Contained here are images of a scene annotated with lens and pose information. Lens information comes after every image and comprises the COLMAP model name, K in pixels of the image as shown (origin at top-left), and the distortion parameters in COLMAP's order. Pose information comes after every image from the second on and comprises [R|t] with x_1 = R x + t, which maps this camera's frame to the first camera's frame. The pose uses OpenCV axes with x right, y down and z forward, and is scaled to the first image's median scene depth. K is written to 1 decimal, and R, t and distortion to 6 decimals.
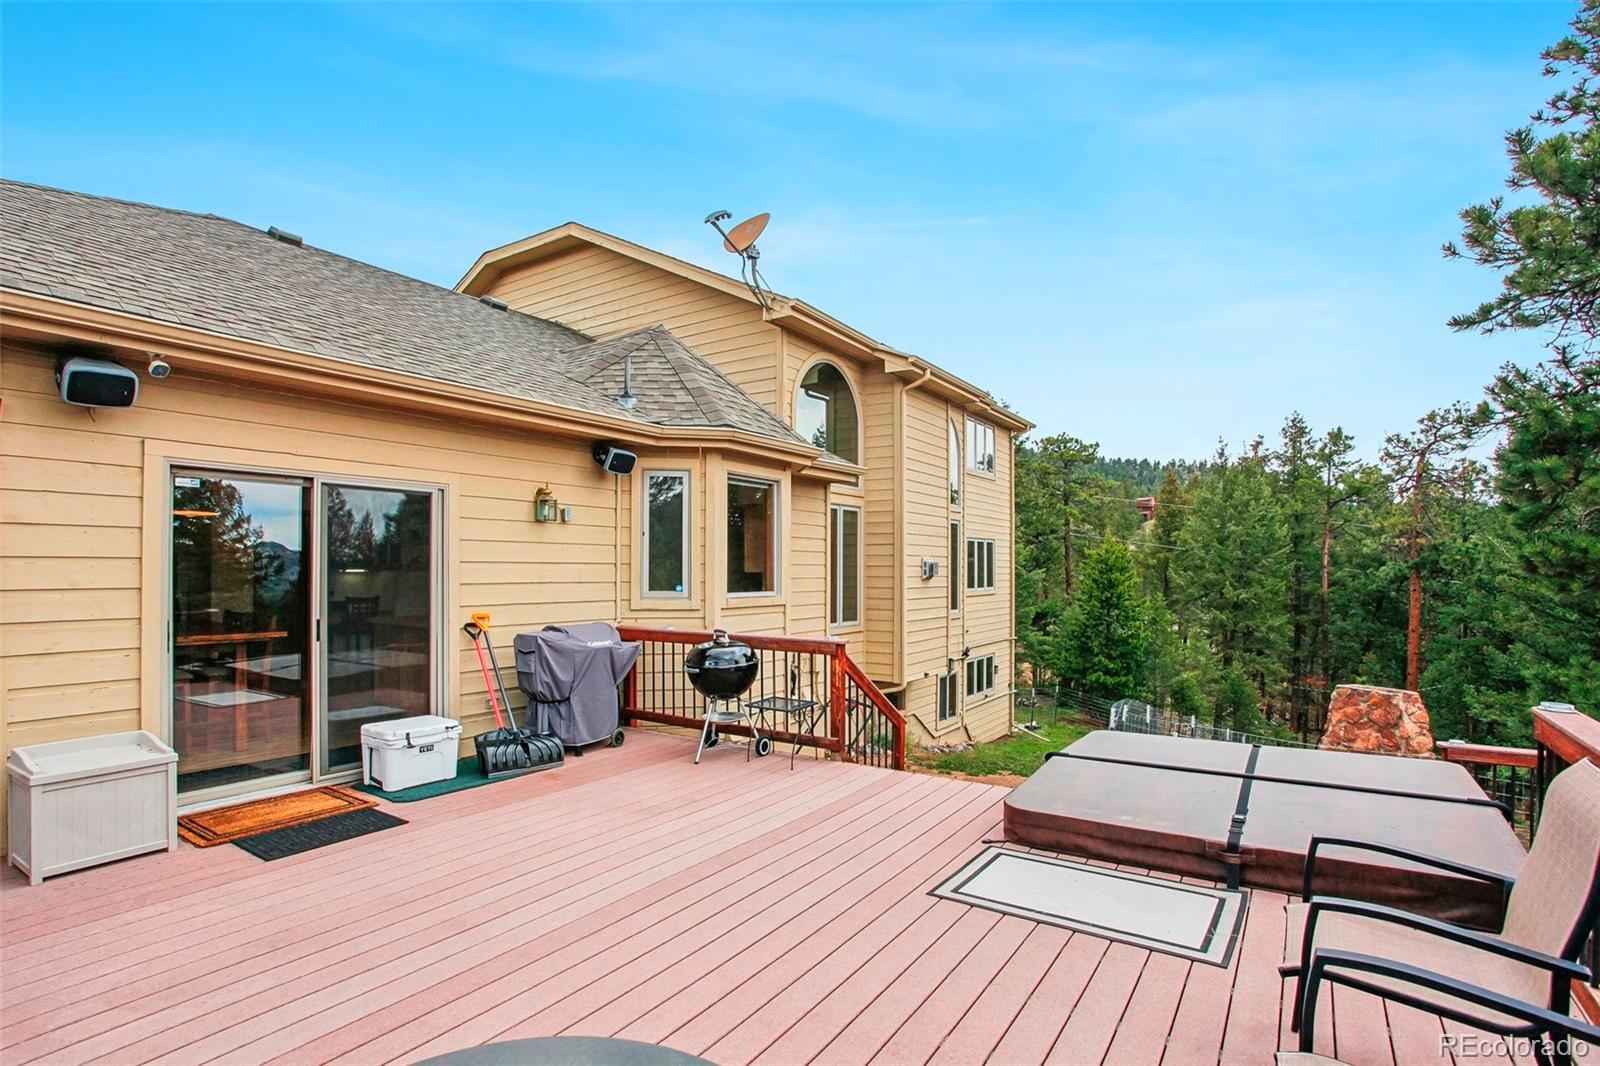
lens RADIAL K [[813.5, 0, 788.0], [0, 813.5, 540.3], [0, 0, 1]] dist [-0.055010, 0.000071]
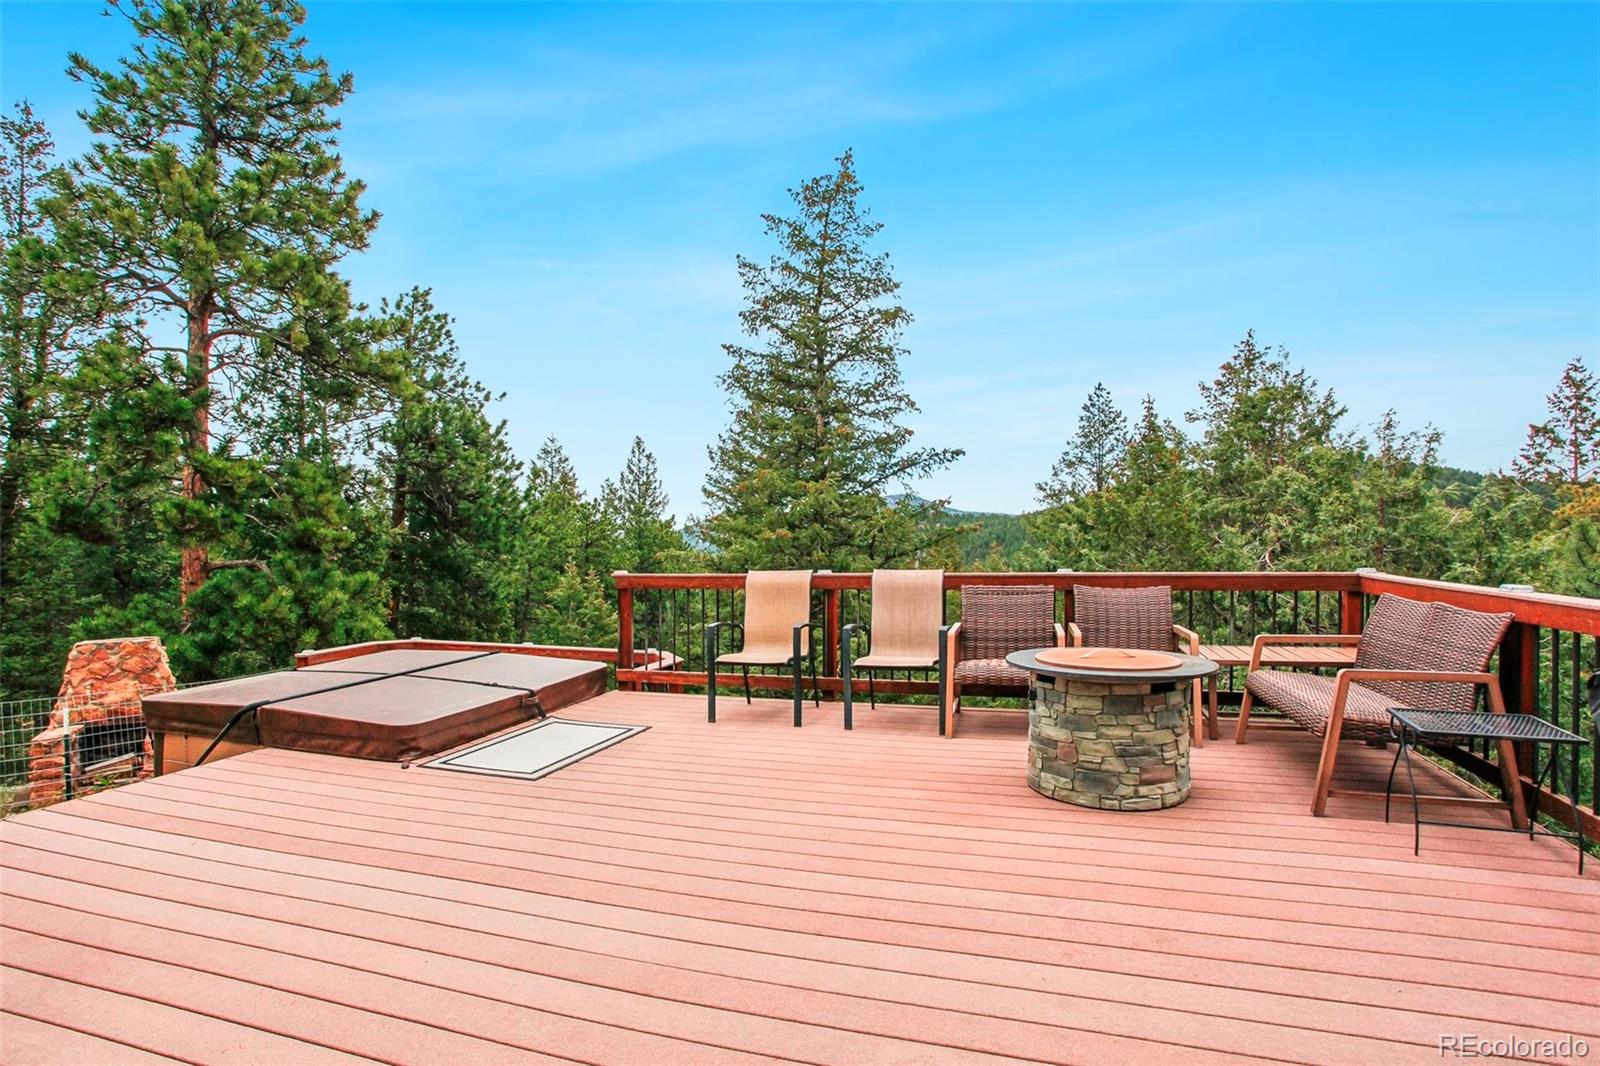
lens RADIAL K [[813.5, 0, 788.0], [0, 813.5, 540.3], [0, 0, 1]] dist [-0.055010, 0.000071]
pose [[-0.308627, 0.002456, 0.951180, -0.501678], [-0.014929, 0.999861, -0.007425, 0.057286], [-0.951066, -0.016492, -0.308548, 0.516466]]
